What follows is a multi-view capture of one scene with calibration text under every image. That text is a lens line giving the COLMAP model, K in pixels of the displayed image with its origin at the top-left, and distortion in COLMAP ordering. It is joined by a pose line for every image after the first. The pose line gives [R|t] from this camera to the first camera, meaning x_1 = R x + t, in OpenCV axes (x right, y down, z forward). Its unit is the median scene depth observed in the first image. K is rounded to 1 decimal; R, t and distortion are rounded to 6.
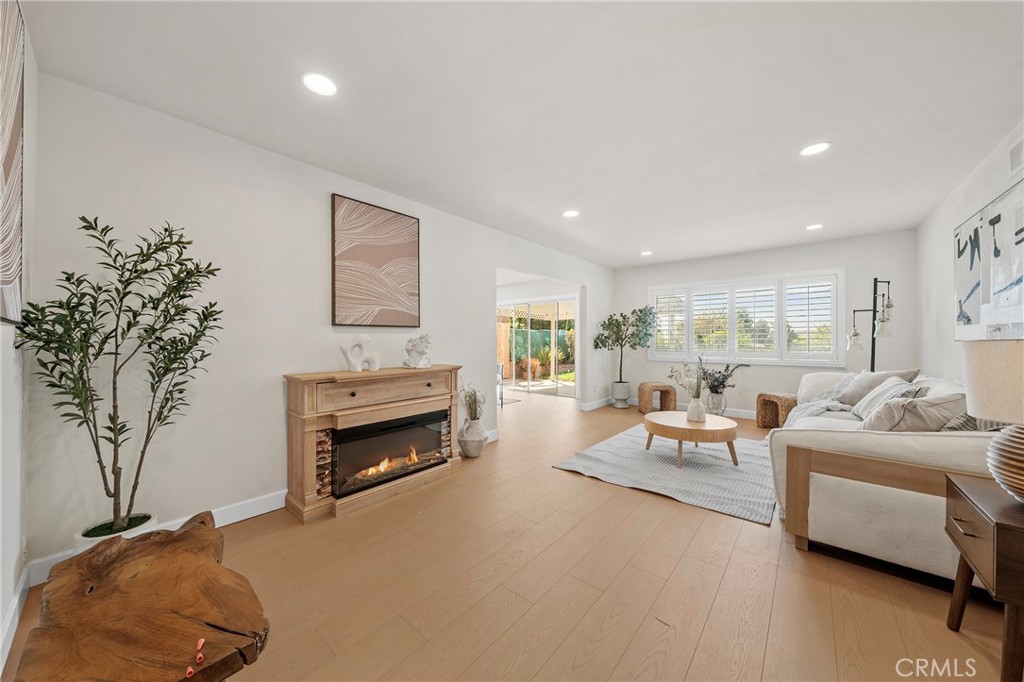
lens RADIAL K [[348.8, 0, 511.4], [0, 348.8, 341.9], [0, 0, 1]] dist [-0.002137, -0.000315]
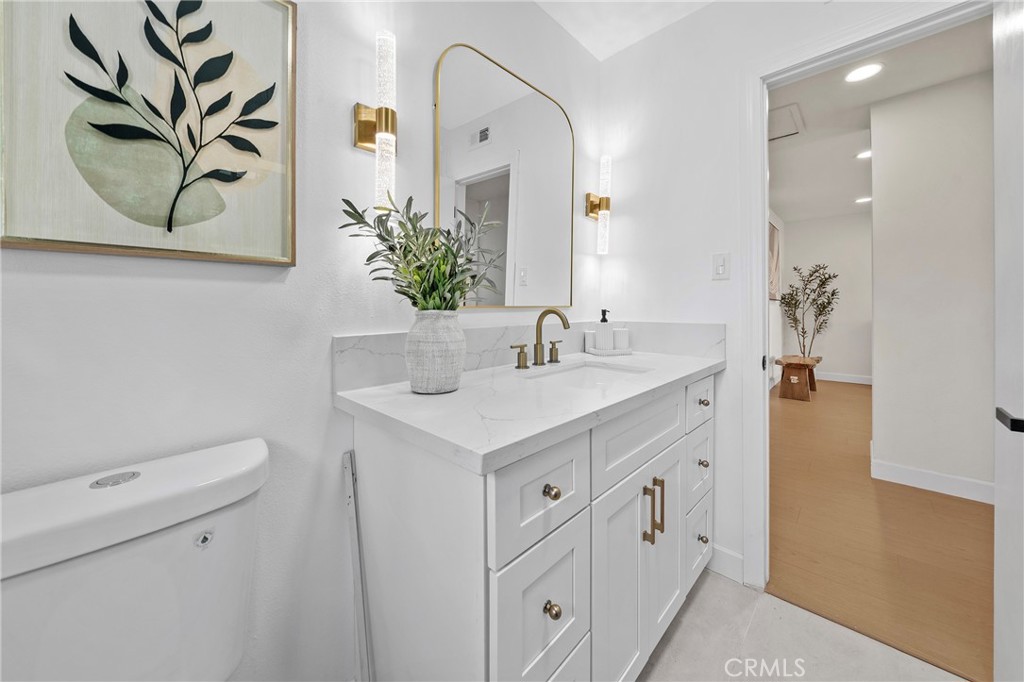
lens RADIAL K [[348.8, 0, 518.0], [0, 348.8, 307.1], [0, 0, 1]] dist [-0.002137, -0.000315]
pose [[-0.070143, 0.000643, -0.997537, 2.080987], [0.007444, 0.999972, 0.000121, 0.006173], [0.997509, -0.007417, -0.070146, -1.286774]]
